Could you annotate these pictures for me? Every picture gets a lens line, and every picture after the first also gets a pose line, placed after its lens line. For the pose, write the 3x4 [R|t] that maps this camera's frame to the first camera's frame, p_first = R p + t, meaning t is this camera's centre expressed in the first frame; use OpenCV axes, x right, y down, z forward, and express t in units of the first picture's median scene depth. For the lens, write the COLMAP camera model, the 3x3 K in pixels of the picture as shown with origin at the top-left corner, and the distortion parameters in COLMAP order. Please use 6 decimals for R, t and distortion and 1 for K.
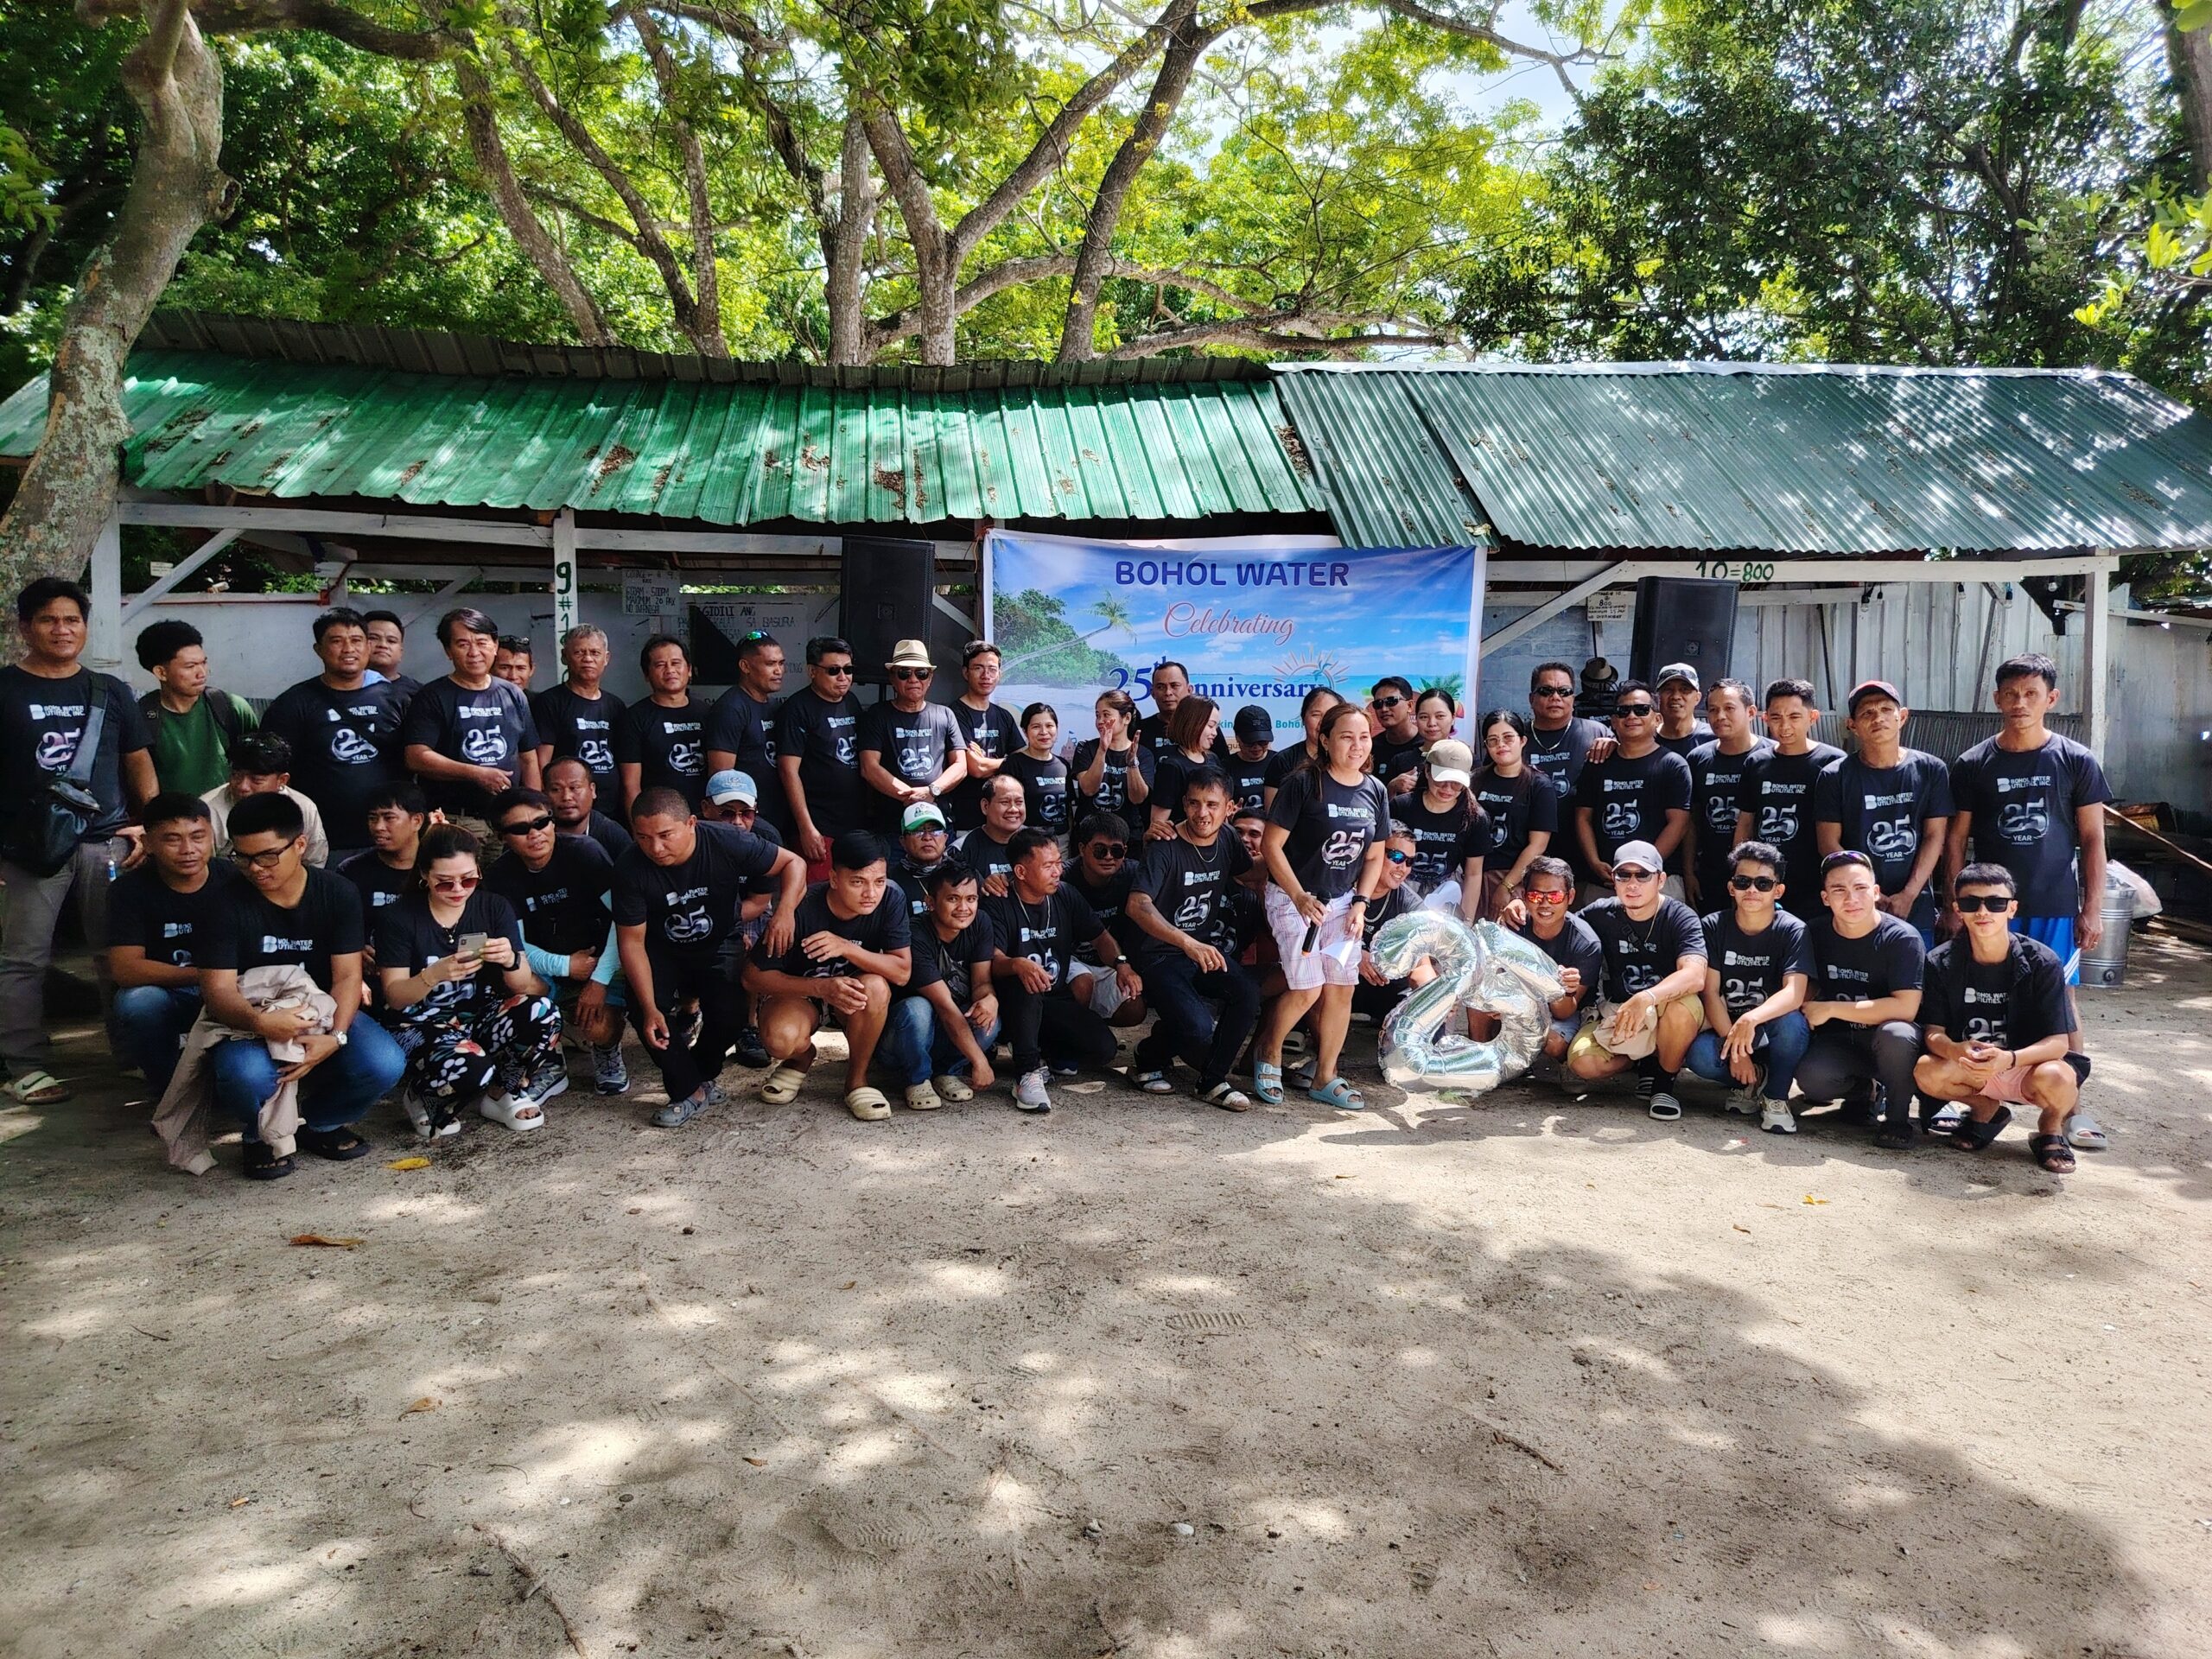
lens RADIAL K [[1541.1, 0, 1111.7], [0, 1541.1, 850.9], [0, 0, 1]] dist [0.039120, -0.035174]
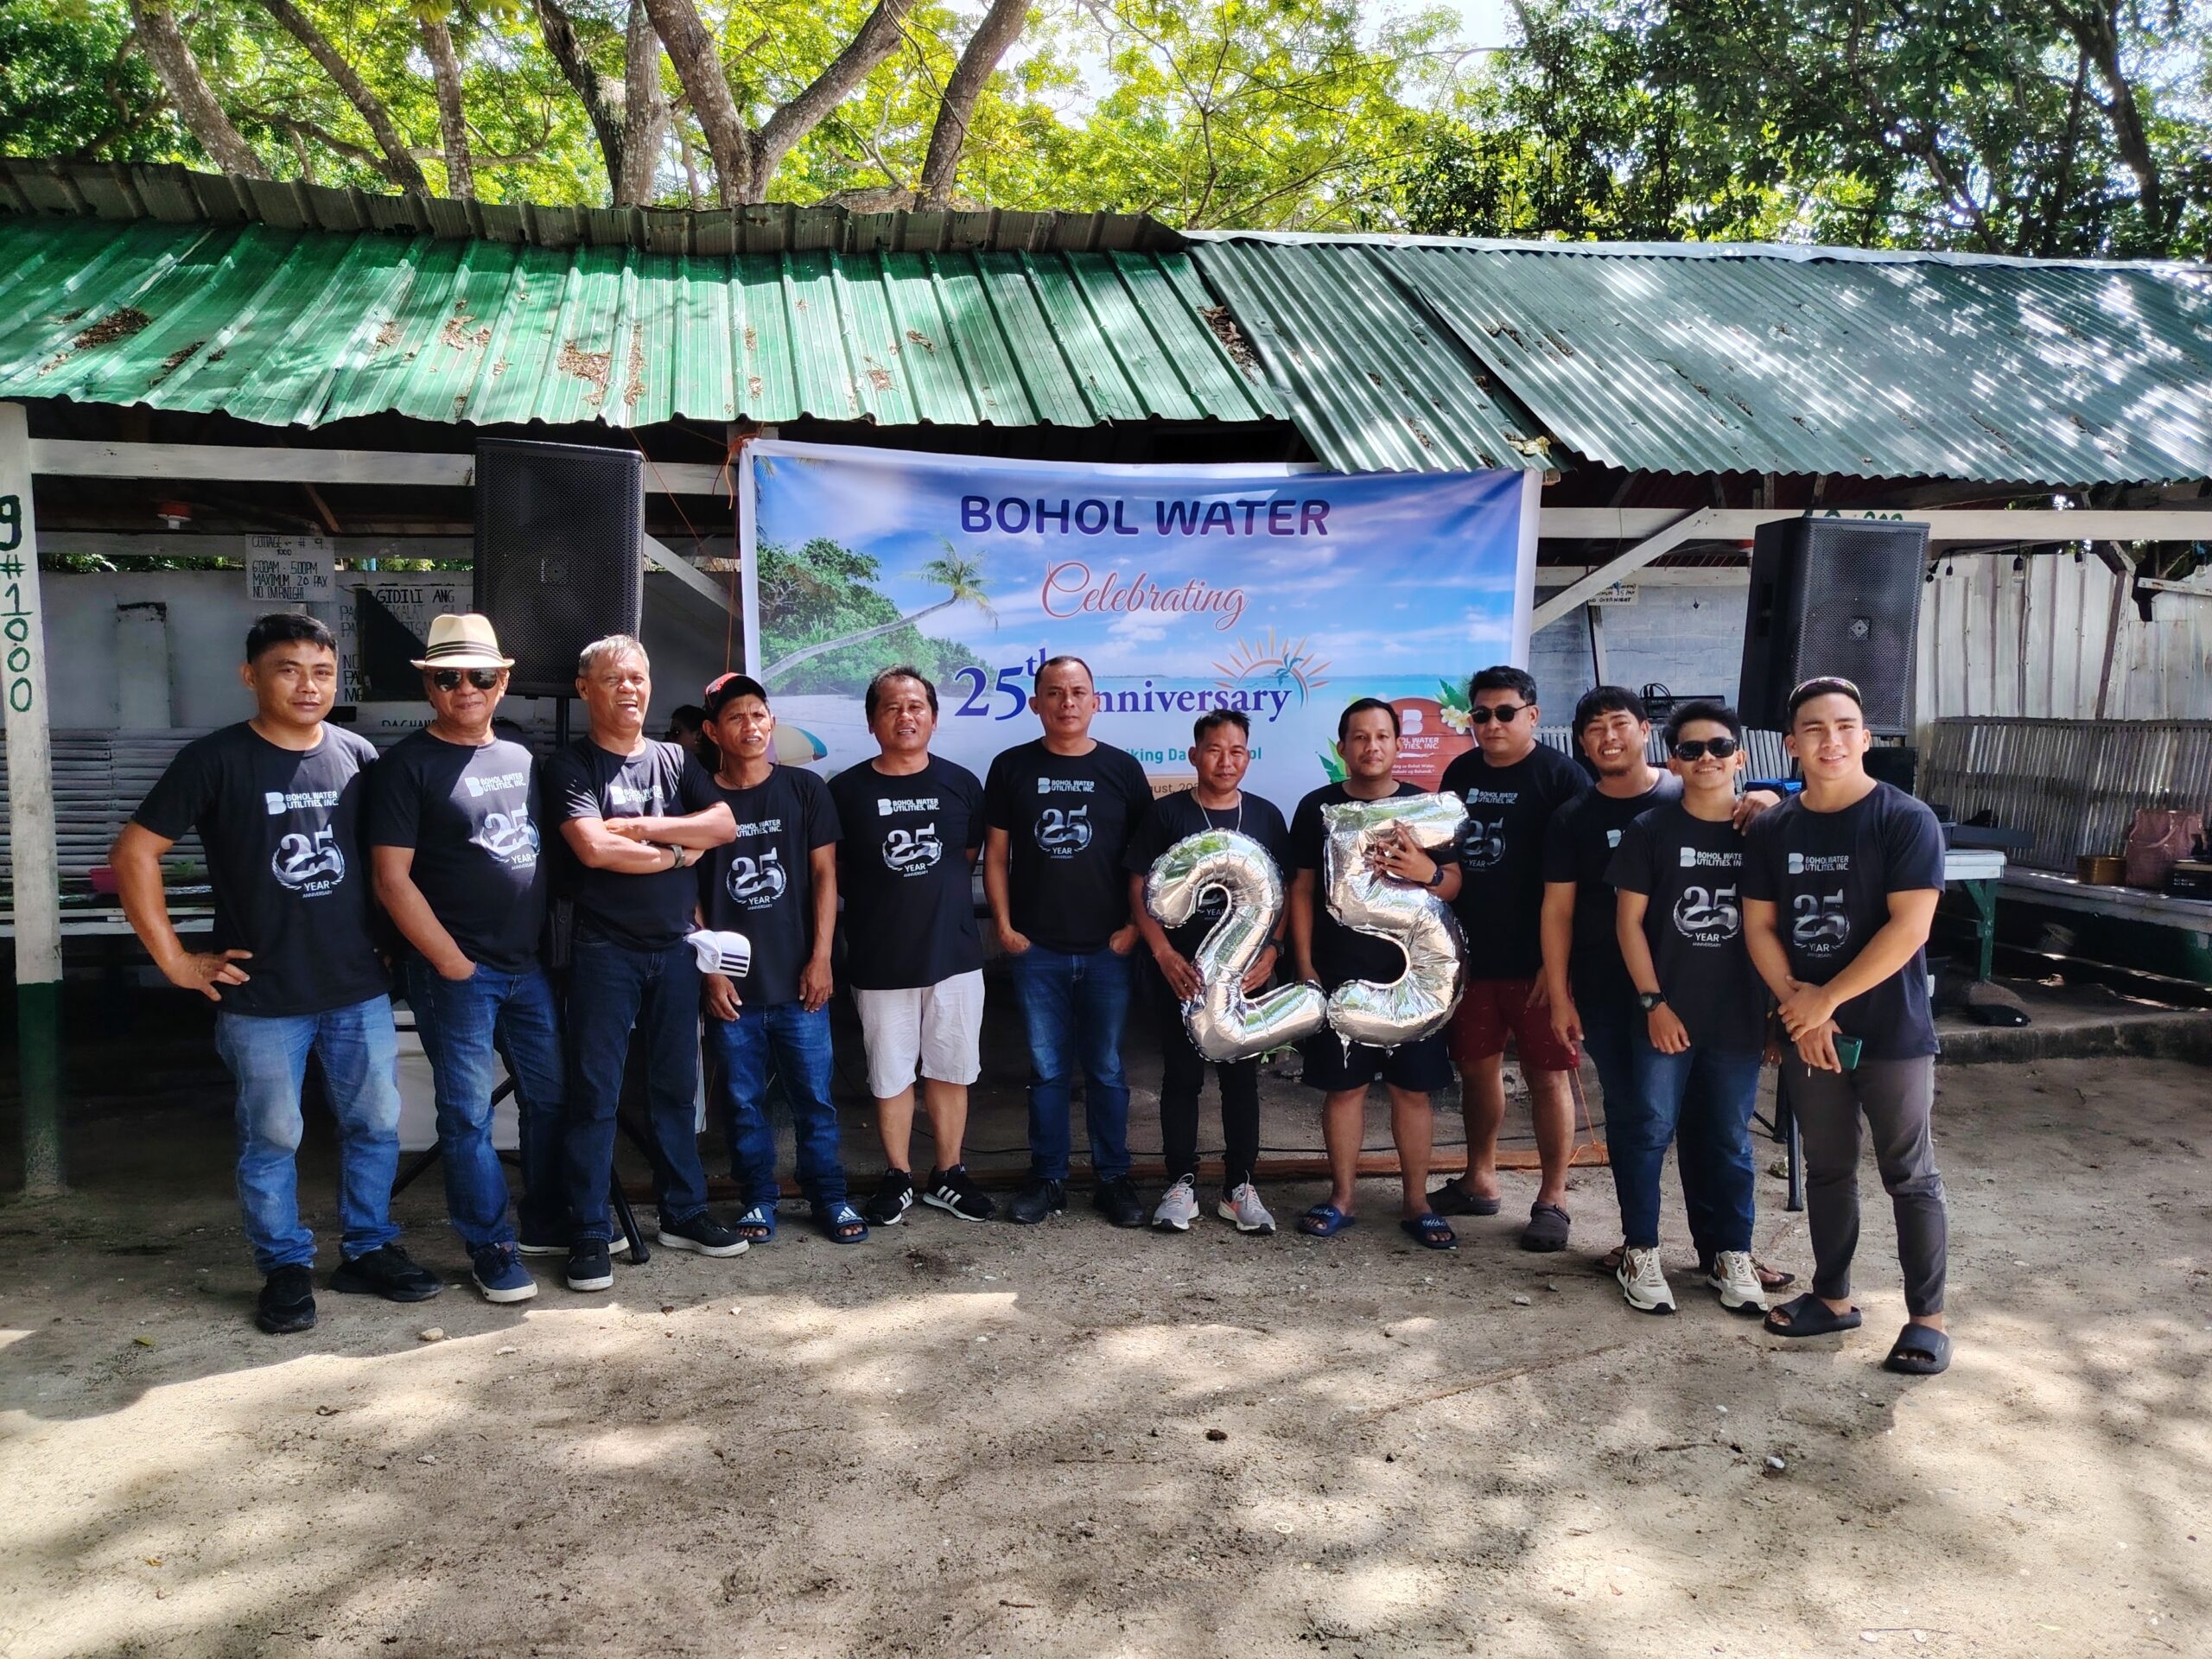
lens RADIAL K [[1541.1, 0, 1117.8], [0, 1541.1, 832.5], [0, 0, 1]] dist [0.039120, -0.035174]
pose [[0.995930, -0.018725, 0.088160, 0.008102], [0.020249, 0.999660, -0.016418, -0.039928], [-0.087822, 0.018136, 0.995971, 0.367630]]
